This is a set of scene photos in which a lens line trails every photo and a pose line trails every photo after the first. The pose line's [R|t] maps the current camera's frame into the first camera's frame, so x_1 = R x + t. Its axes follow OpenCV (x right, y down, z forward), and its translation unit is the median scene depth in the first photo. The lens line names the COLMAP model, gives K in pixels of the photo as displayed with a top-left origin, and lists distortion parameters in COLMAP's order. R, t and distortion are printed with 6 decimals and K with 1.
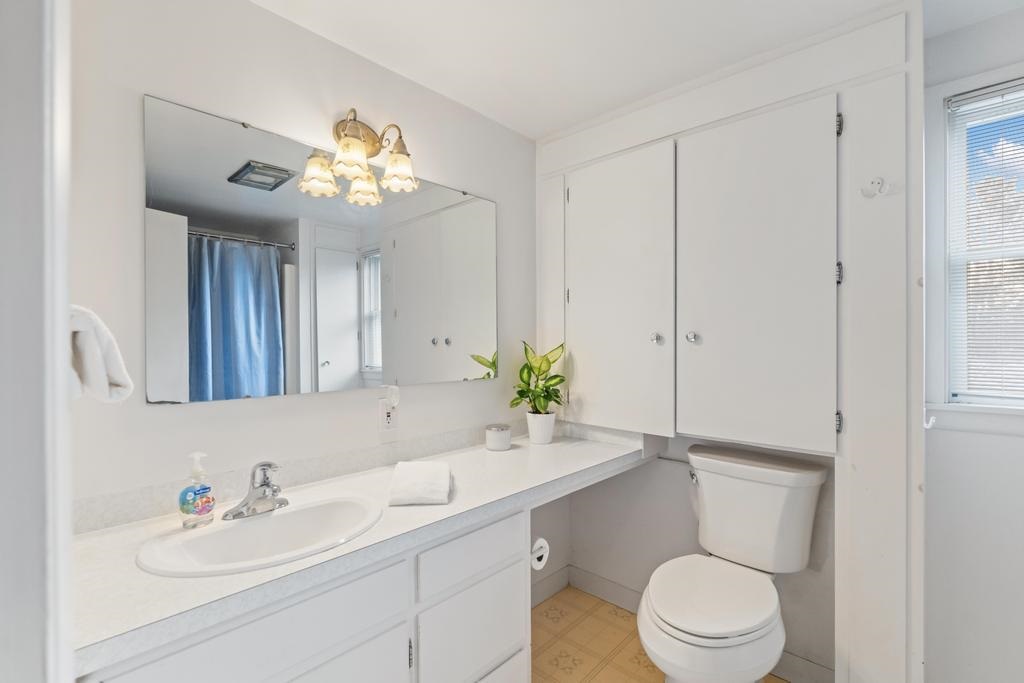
lens RADIAL K [[467.3, 0, 512.0], [0, 467.3, 341.5], [0, 0, 1]] dist [0.000095, 0.000034]
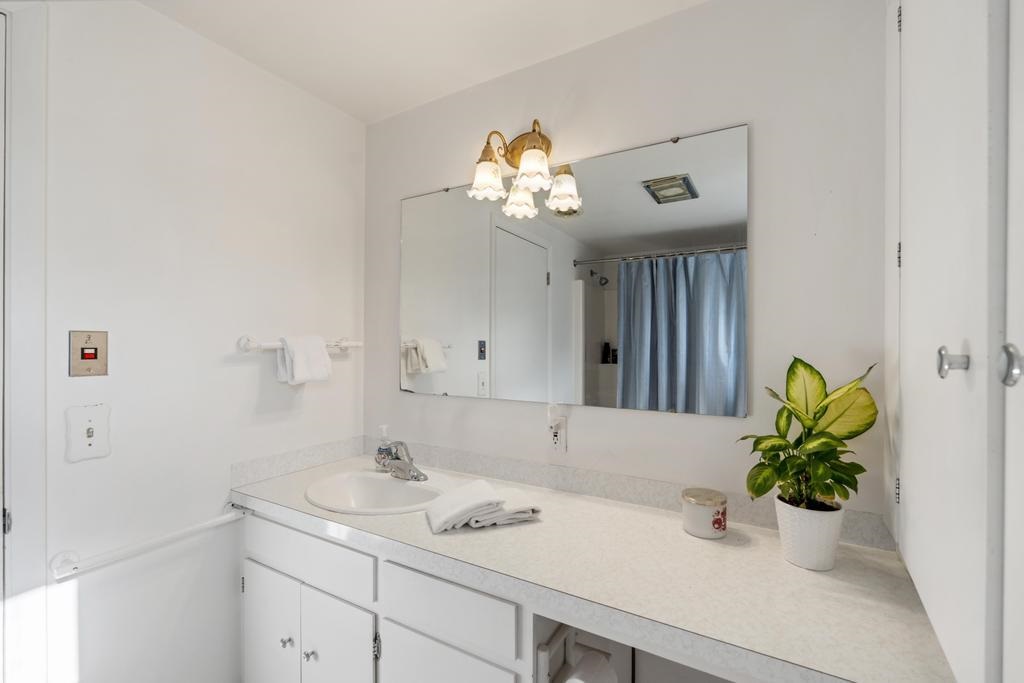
lens RADIAL K [[450.1, 0, 508.2], [0, 450.1, 346.7], [0, 0, 1]] dist [-0.001455, -0.000156]
pose [[0.207067, 0.003603, -0.978320, 0.462321], [-0.003518, 0.999989, 0.002938, -0.013799], [0.978321, 0.002834, 0.207077, 0.580941]]
